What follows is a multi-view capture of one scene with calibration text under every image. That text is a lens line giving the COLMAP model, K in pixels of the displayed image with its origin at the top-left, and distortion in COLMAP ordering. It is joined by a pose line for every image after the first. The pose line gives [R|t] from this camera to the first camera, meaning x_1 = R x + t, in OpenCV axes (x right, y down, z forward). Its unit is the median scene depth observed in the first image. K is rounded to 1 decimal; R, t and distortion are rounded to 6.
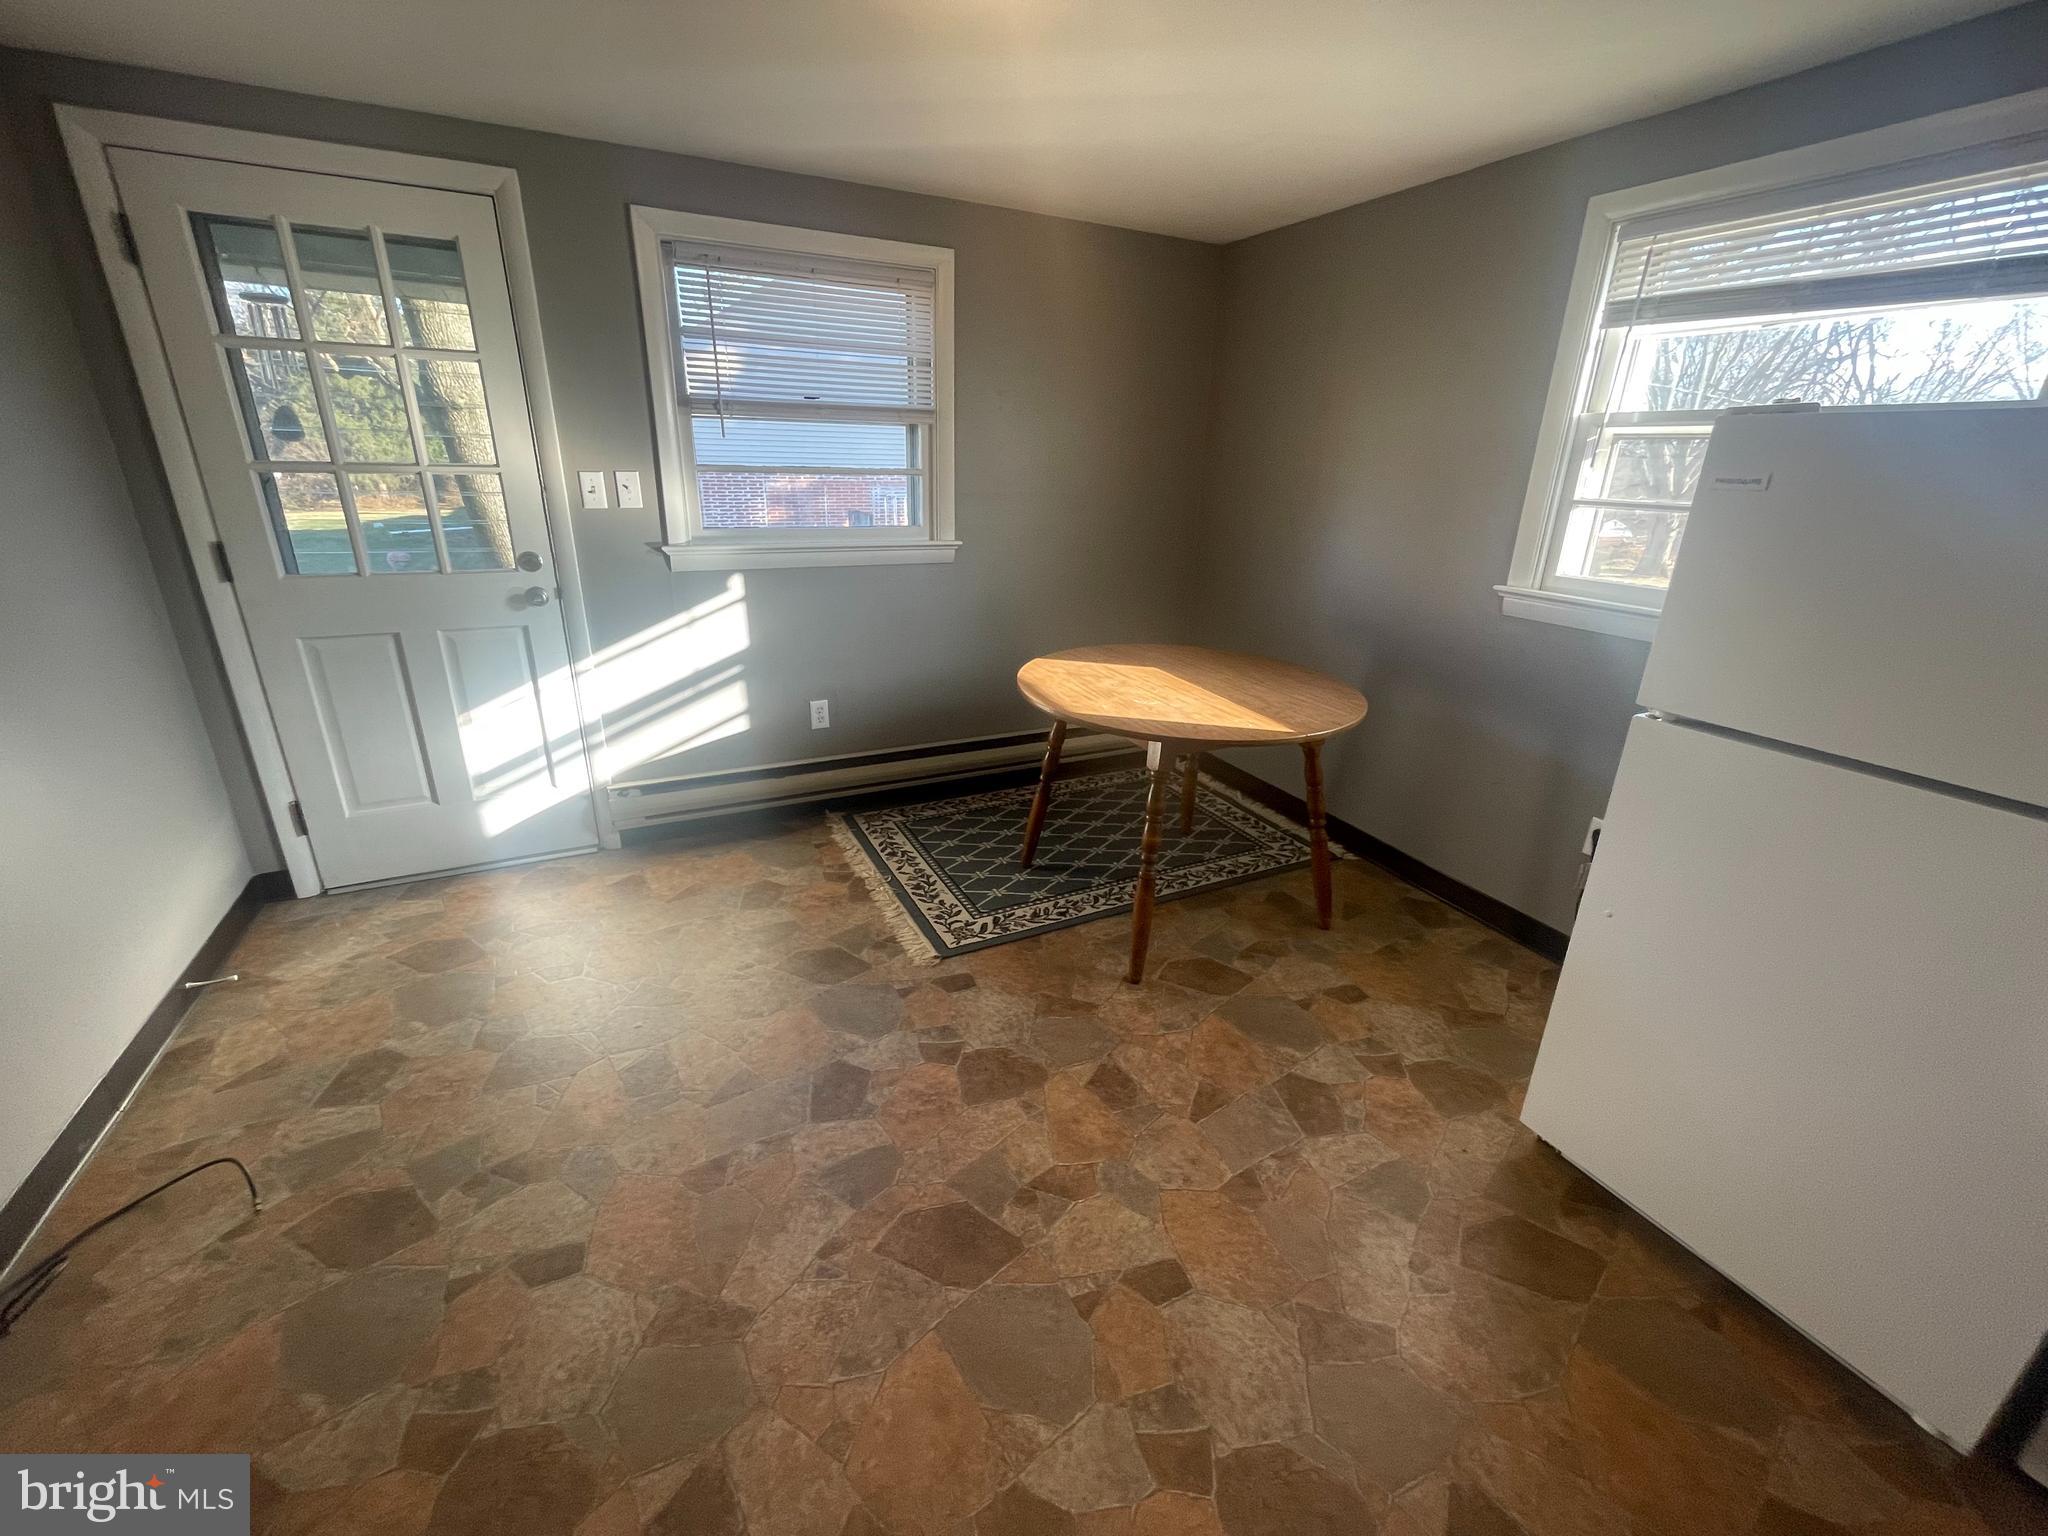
lens RADIAL K [[827.2, 0, 1022.0], [0, 827.2, 764.7], [0, 0, 1]] dist [-0.008431, 0.000463]
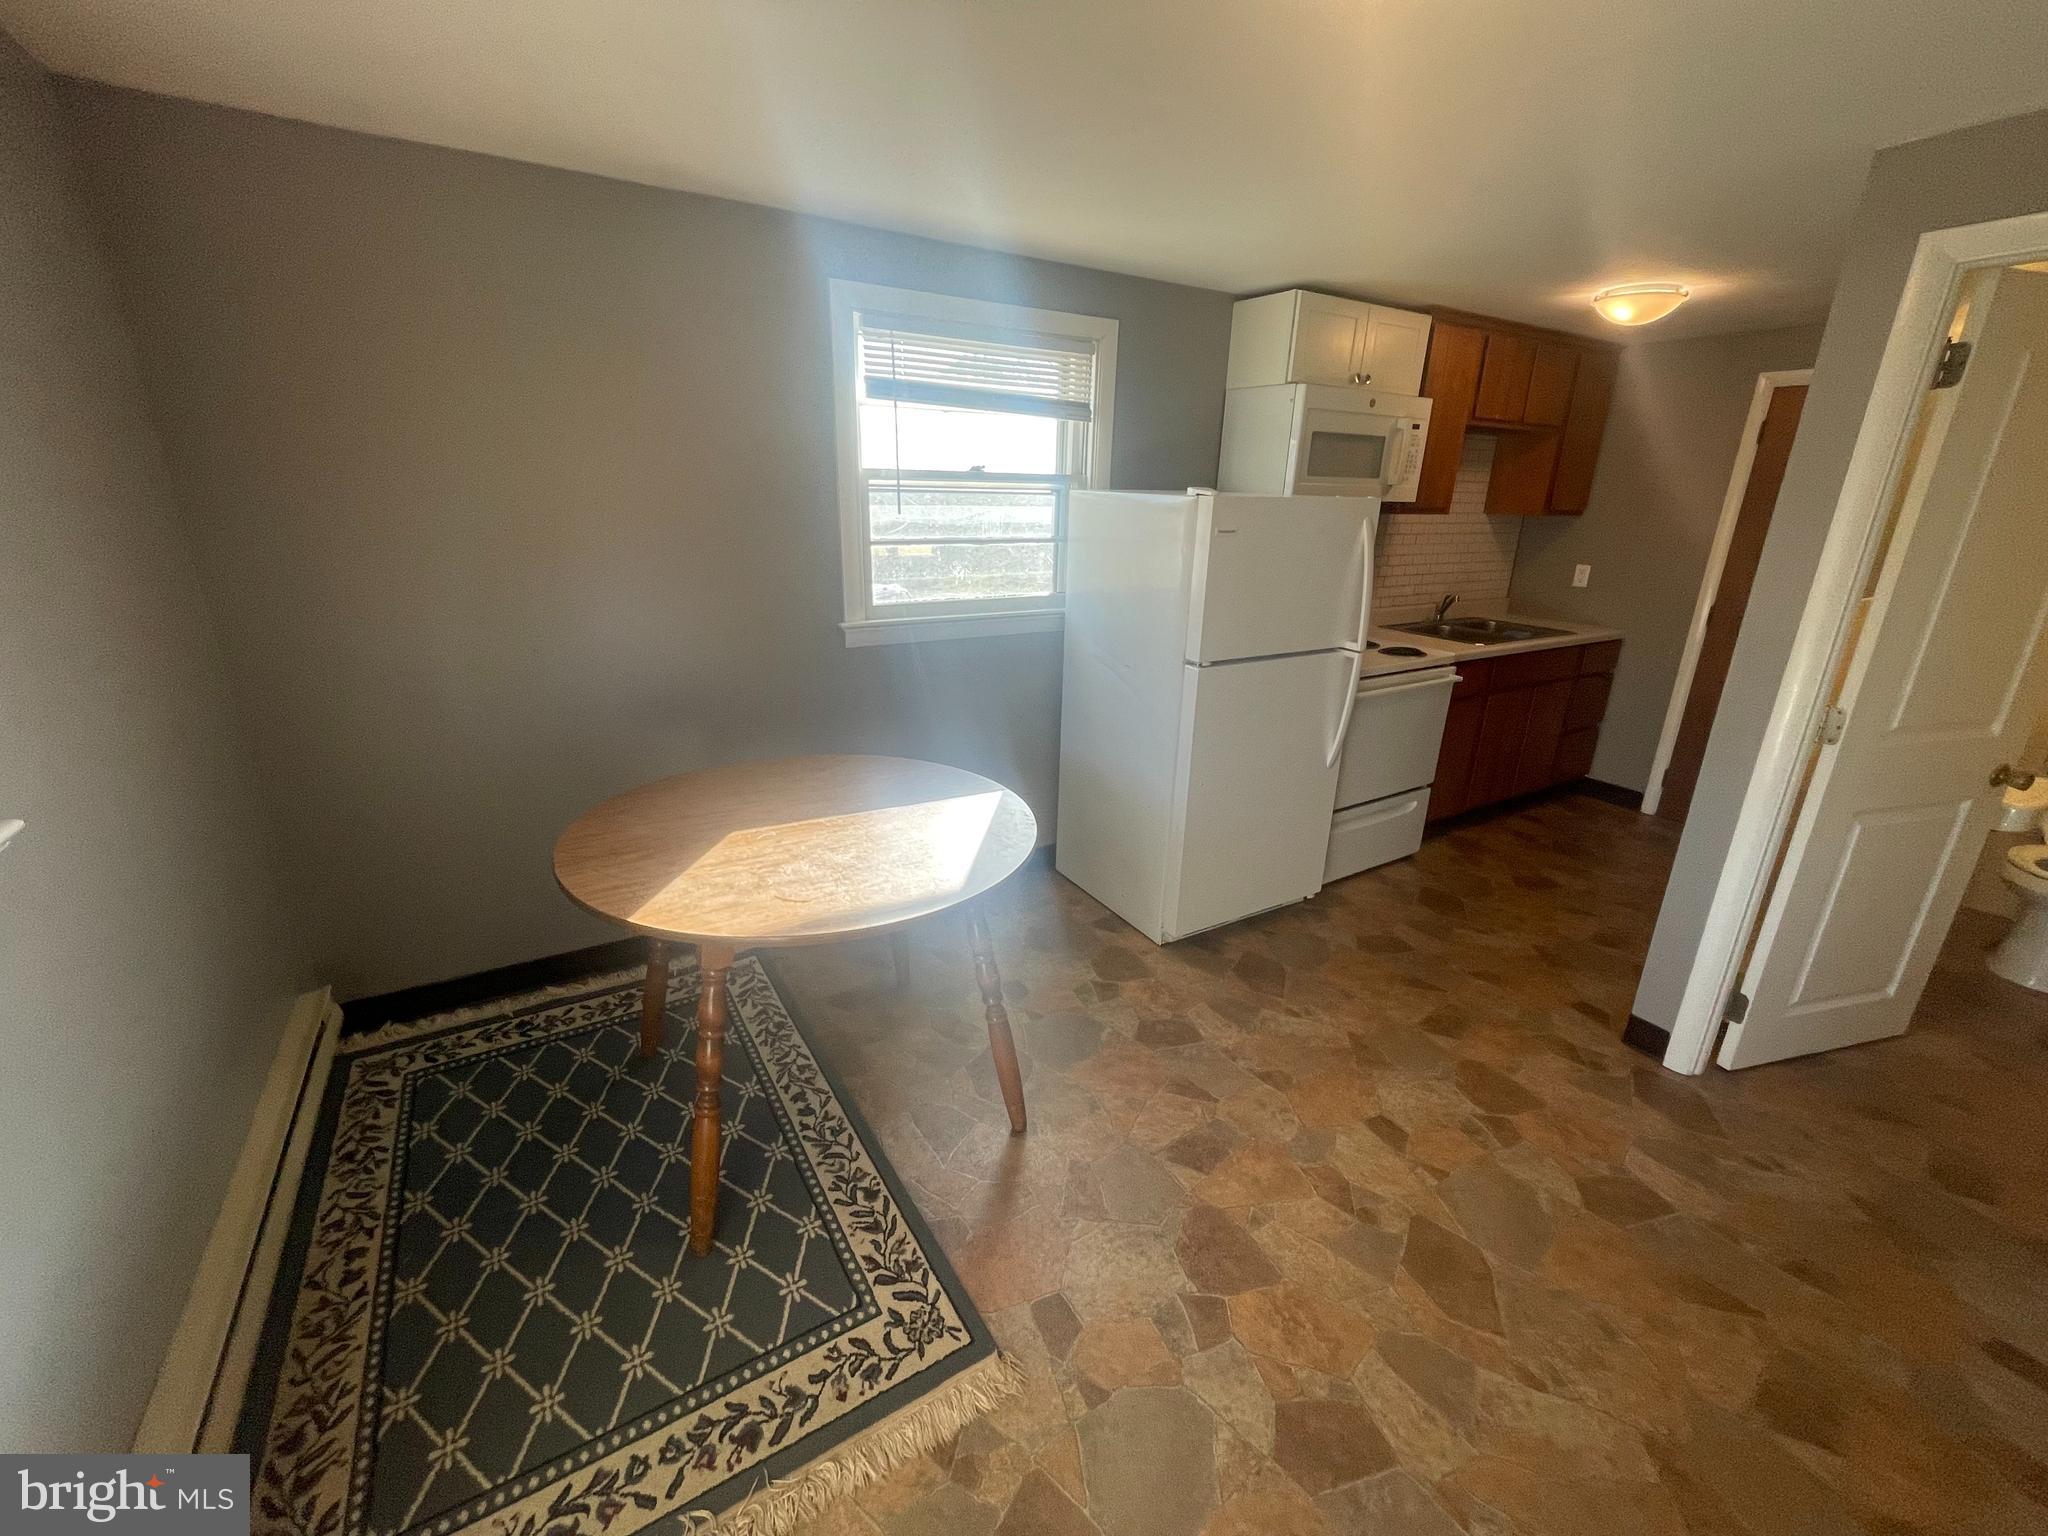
lens RADIAL K [[827.2, 0, 1022.0], [0, 827.2, 764.7], [0, 0, 1]] dist [-0.008431, 0.000463]
pose [[-0.085117, -0.341728, 0.935937, -0.481194], [0.328875, 0.877065, 0.350142, -0.330722], [-0.940530, 0.337609, 0.037732, 0.739760]]
